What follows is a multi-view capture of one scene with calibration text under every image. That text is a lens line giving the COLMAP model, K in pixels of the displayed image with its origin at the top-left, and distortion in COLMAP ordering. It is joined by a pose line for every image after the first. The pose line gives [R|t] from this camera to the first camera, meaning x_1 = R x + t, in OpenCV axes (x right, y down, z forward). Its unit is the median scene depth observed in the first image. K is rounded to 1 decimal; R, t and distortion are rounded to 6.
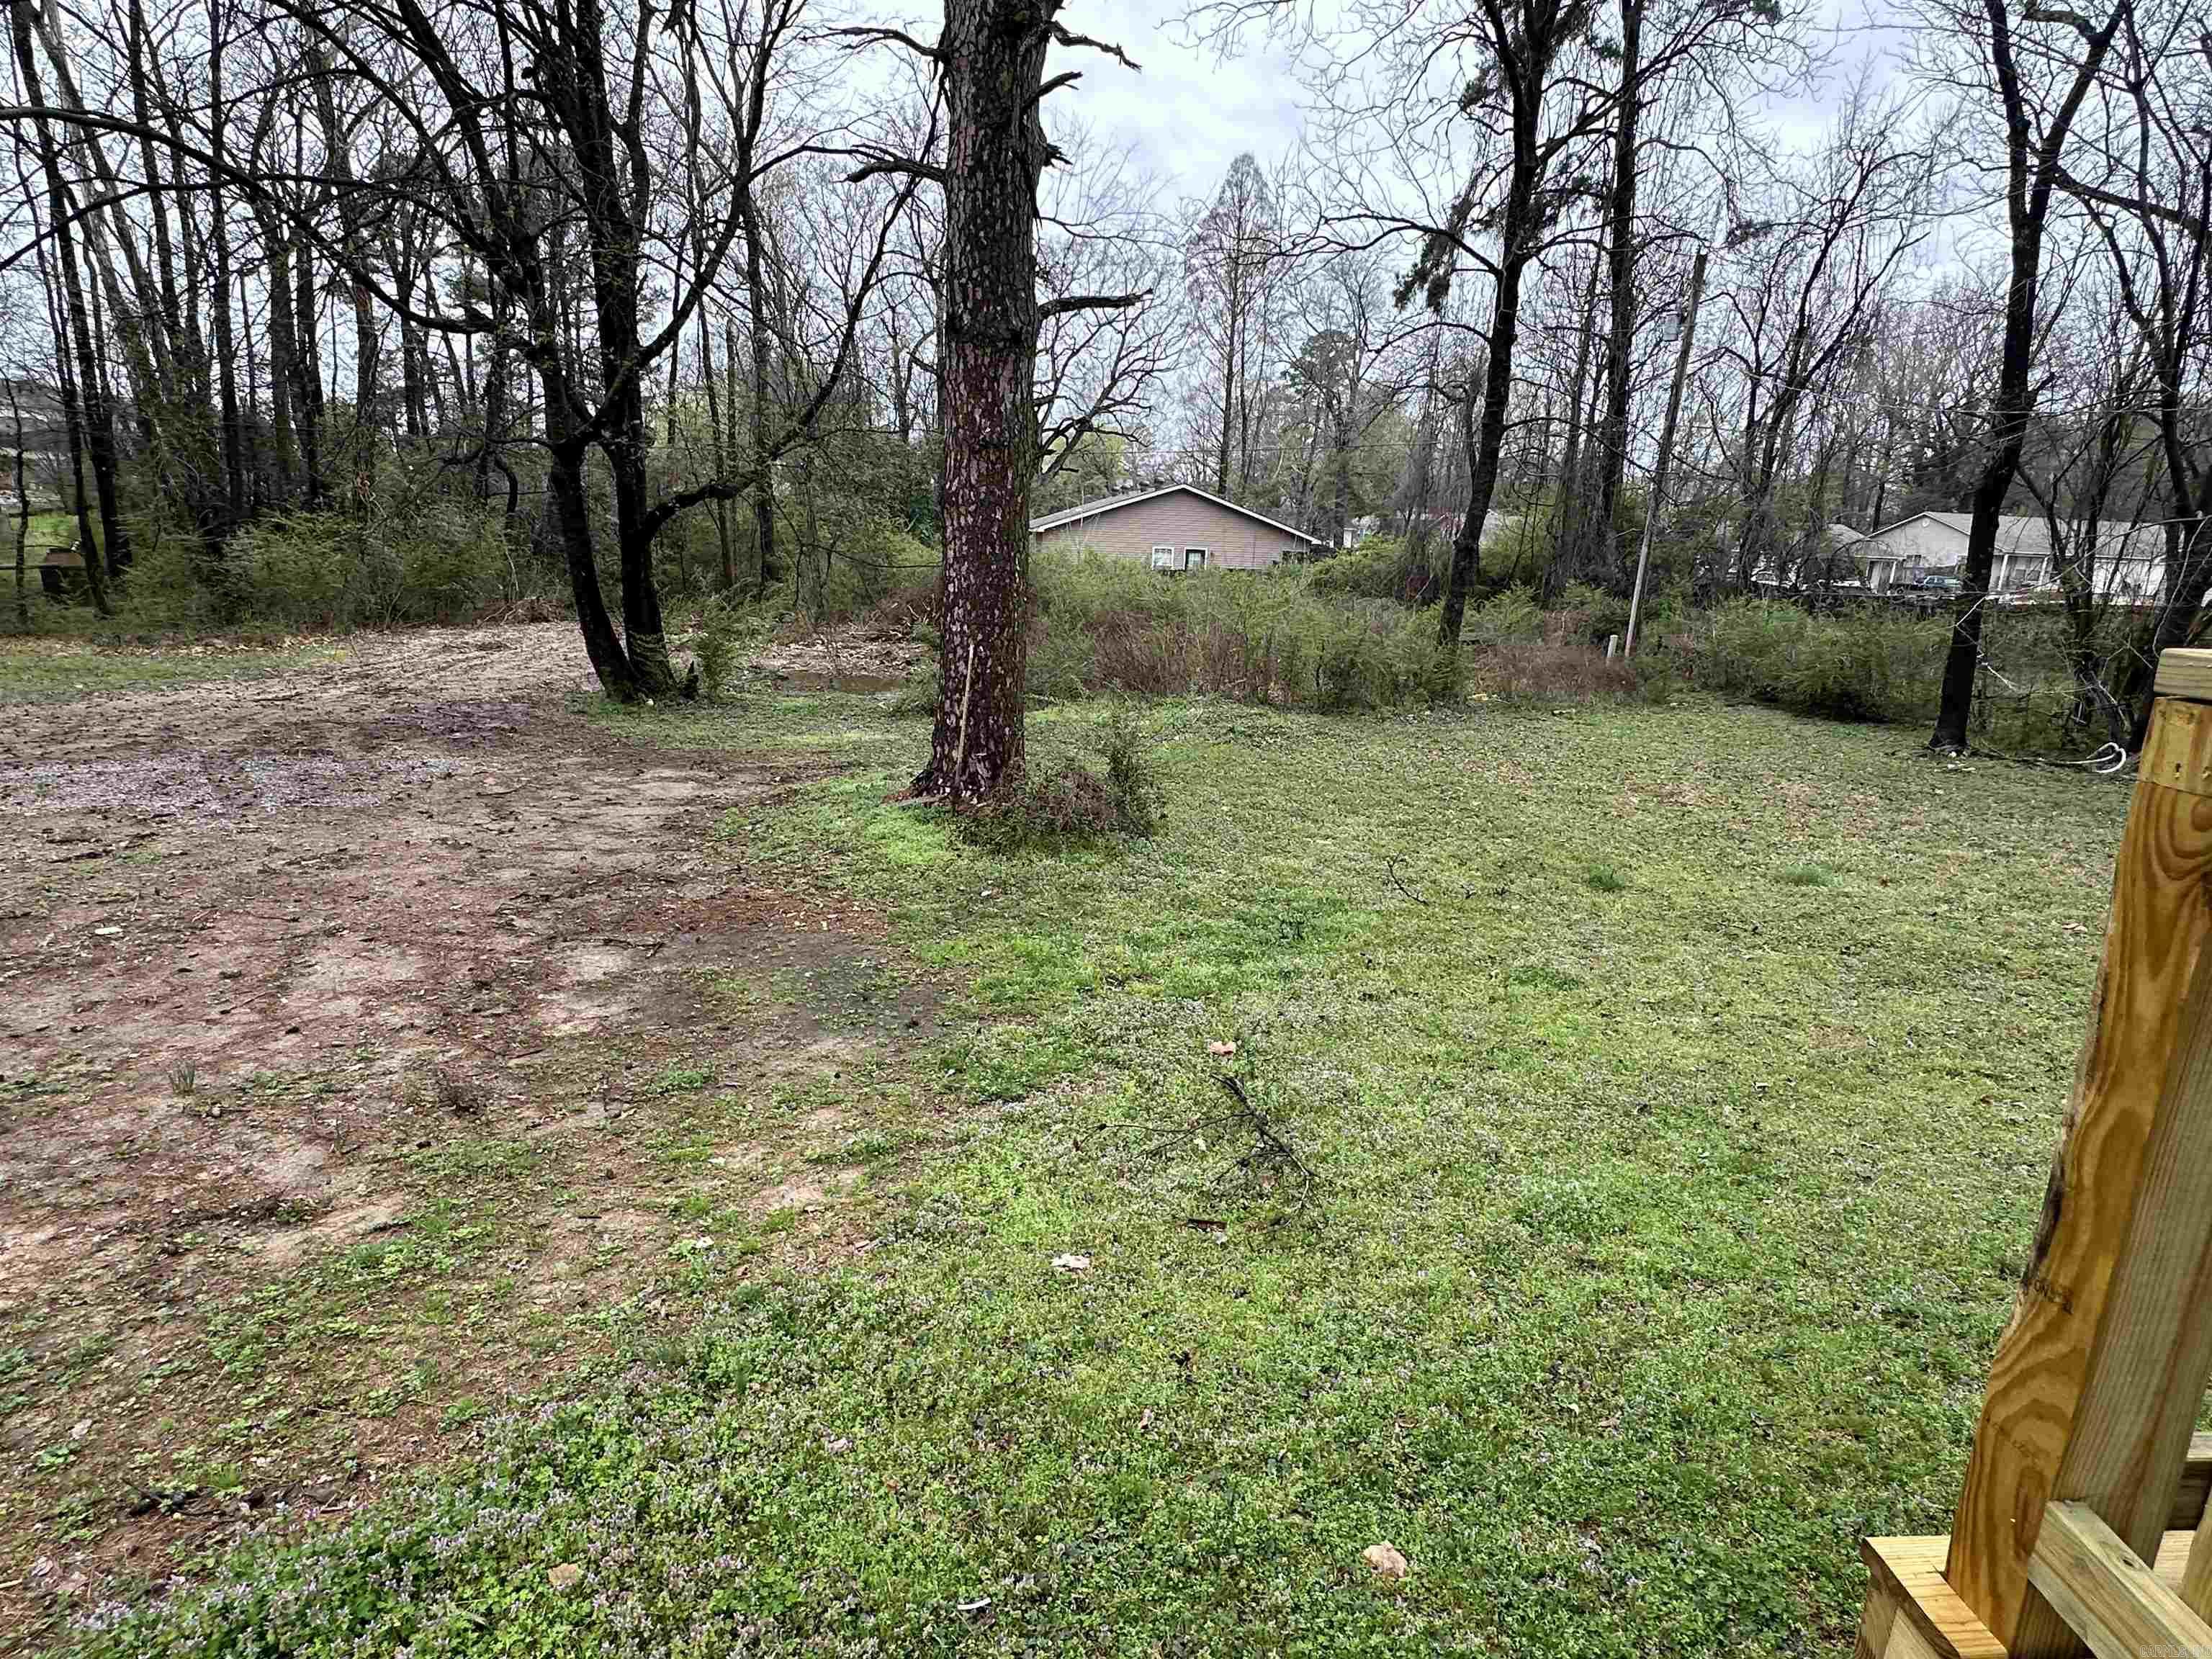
lens RADIAL K [[1148.8, 0, 1105.5], [0, 1148.8, 825.0], [0, 0, 1]] dist [0.002211, 0.000510]
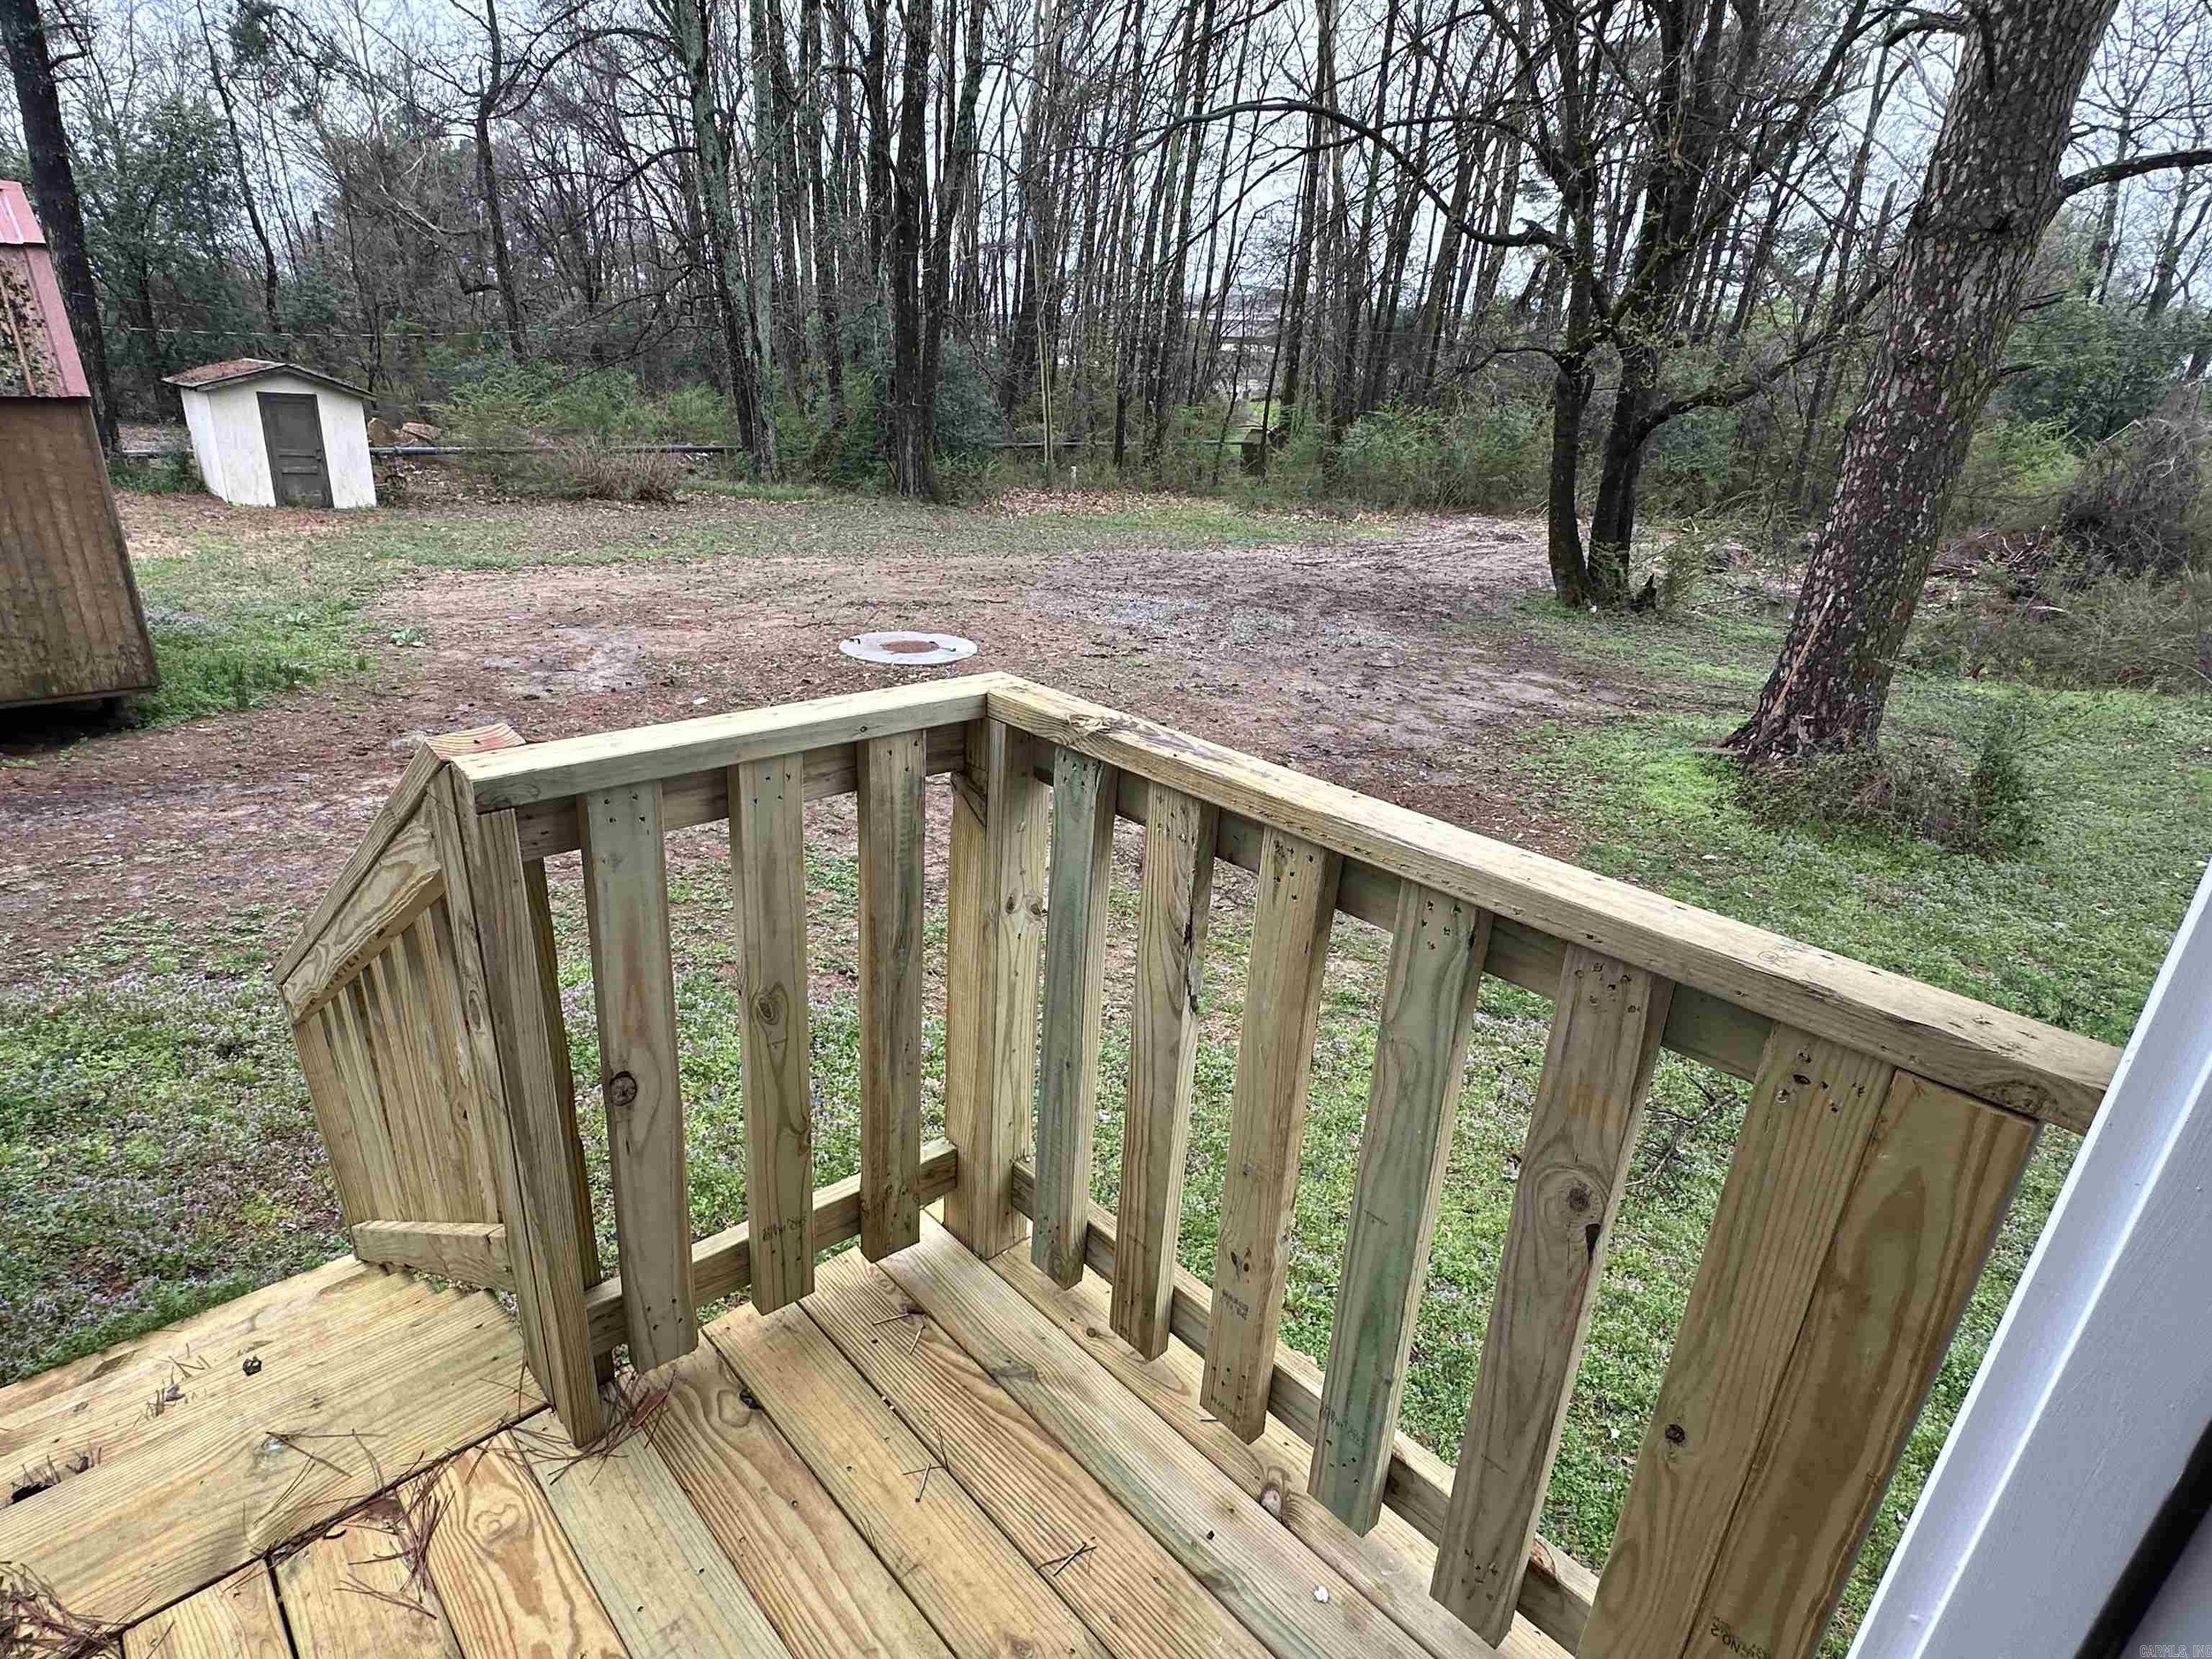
lens RADIAL K [[1138.4, 0, 1106.0], [0, 1138.4, 829.5], [0, 0, 1]] dist [-0.001594, -0.000754]
pose [[0.653124, 0.278614, -0.704133, 0.184909], [-0.213356, 0.959889, 0.181913, -0.022150], [0.726574, 0.031419, 0.686370, -0.003175]]
